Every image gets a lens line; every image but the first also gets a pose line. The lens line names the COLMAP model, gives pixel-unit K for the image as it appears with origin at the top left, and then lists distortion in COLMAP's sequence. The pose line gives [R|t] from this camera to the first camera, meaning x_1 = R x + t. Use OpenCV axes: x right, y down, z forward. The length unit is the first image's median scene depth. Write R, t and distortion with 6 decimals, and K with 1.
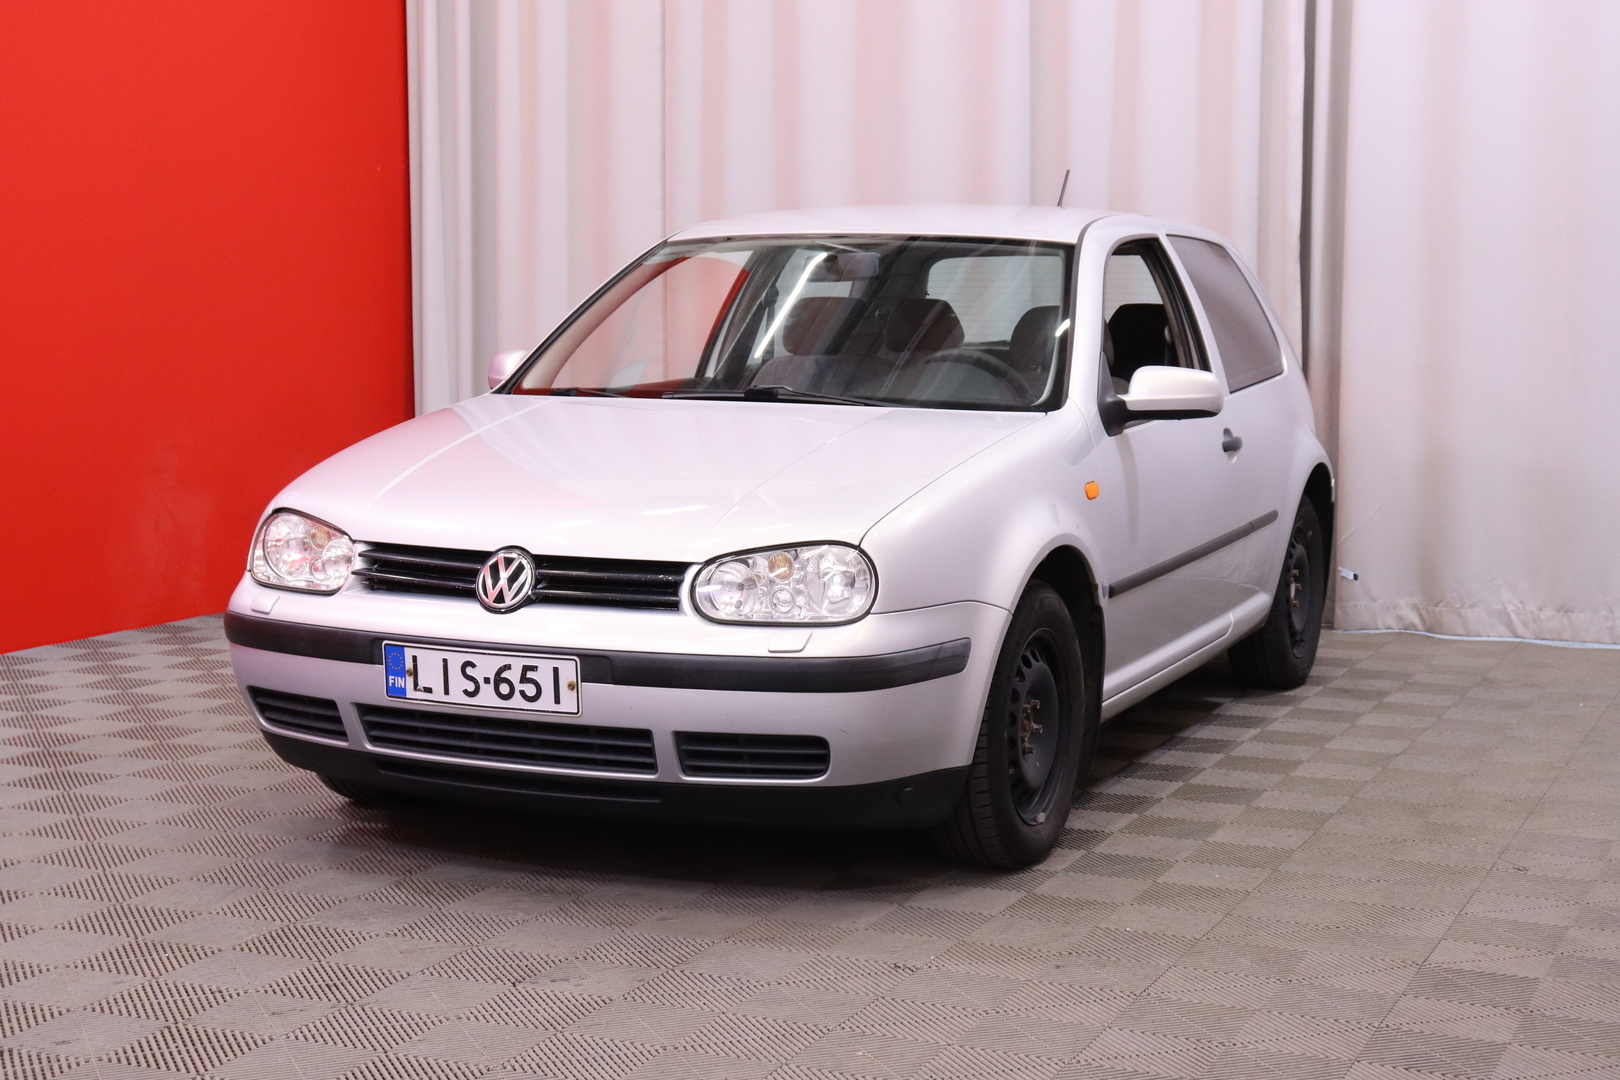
lens RADIAL K [[2438.5, 0, 810.0], [0, 2438.5, 540.0], [0, 0, 1]] dist [0.098061, 0.000751]
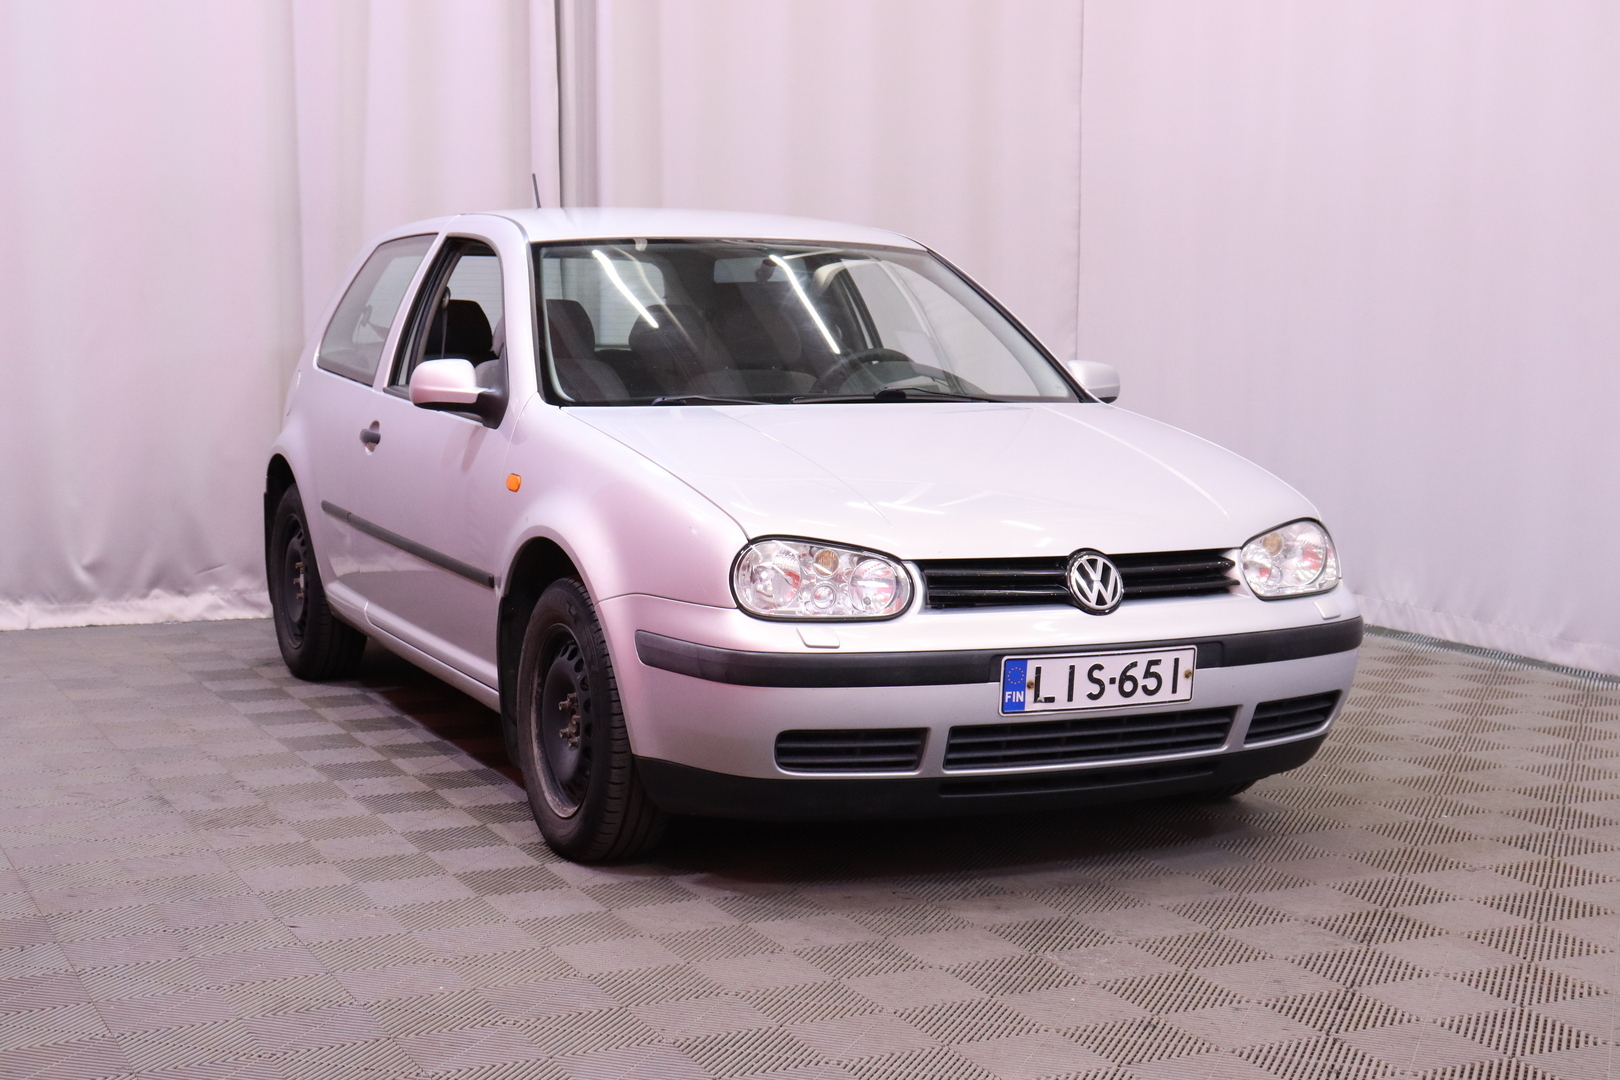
lens RADIAL K [[2358.3, 0, 811.5], [0, 2358.3, 562.2], [0, 0, 1]] dist [0.112971, 0.087076]
pose [[0.652716, -0.087962, 0.752479, -0.947078], [0.074290, 0.995881, 0.051974, -0.052077], [-0.753952, 0.021977, 0.656562, 0.444673]]
